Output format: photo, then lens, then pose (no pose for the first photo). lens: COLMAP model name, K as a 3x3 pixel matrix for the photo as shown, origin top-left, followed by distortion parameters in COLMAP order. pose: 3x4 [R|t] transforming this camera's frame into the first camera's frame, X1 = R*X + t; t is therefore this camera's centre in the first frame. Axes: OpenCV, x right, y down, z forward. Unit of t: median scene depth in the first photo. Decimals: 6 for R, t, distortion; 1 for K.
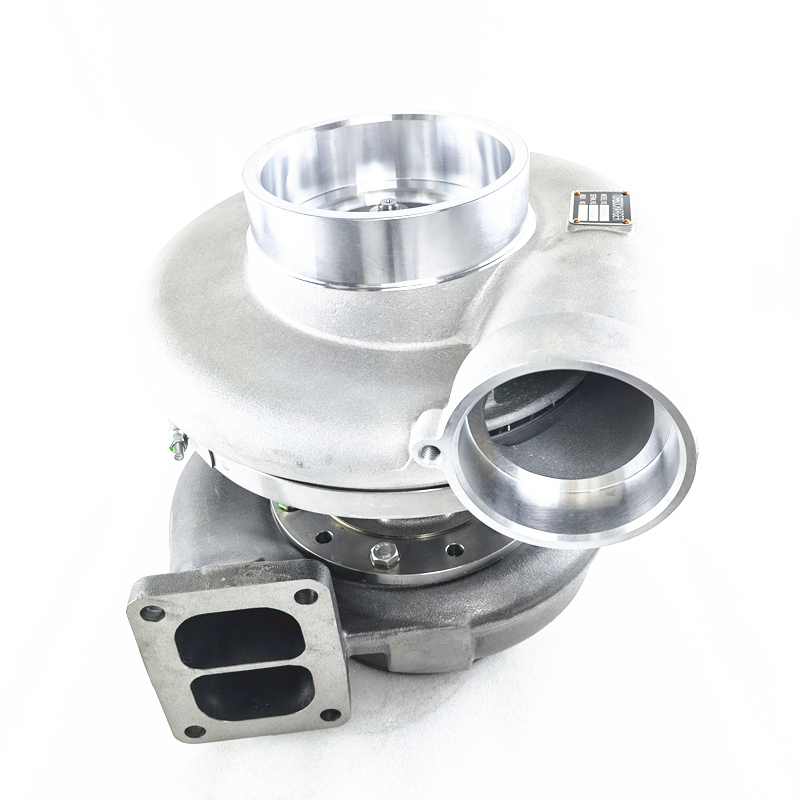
lens RADIAL K [[776.8, 0, 400.0], [0, 776.8, 400.0], [0, 0, 1]] dist [0.003280, -0.002469]
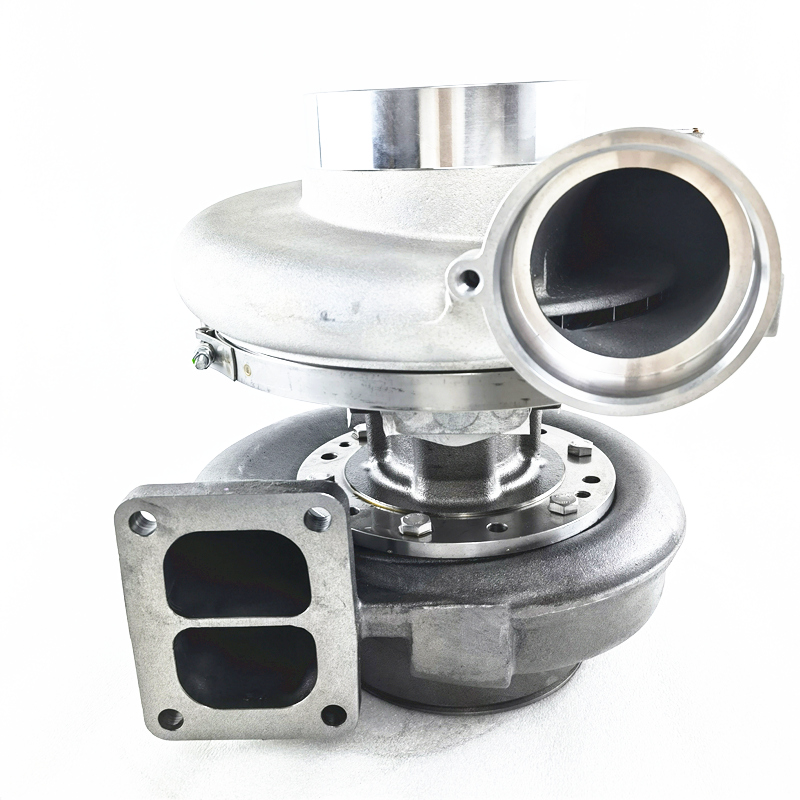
lens RADIAL K [[776.8, 0, 400.0], [0, 776.8, 400.0], [0, 0, 1]] dist [0.003280, -0.002469]
pose [[0.992937, 0.064709, -0.099441, 0.041670], [-0.089707, 0.958011, -0.272339, 0.315890], [0.077642, 0.279336, 0.957049, 0.132076]]
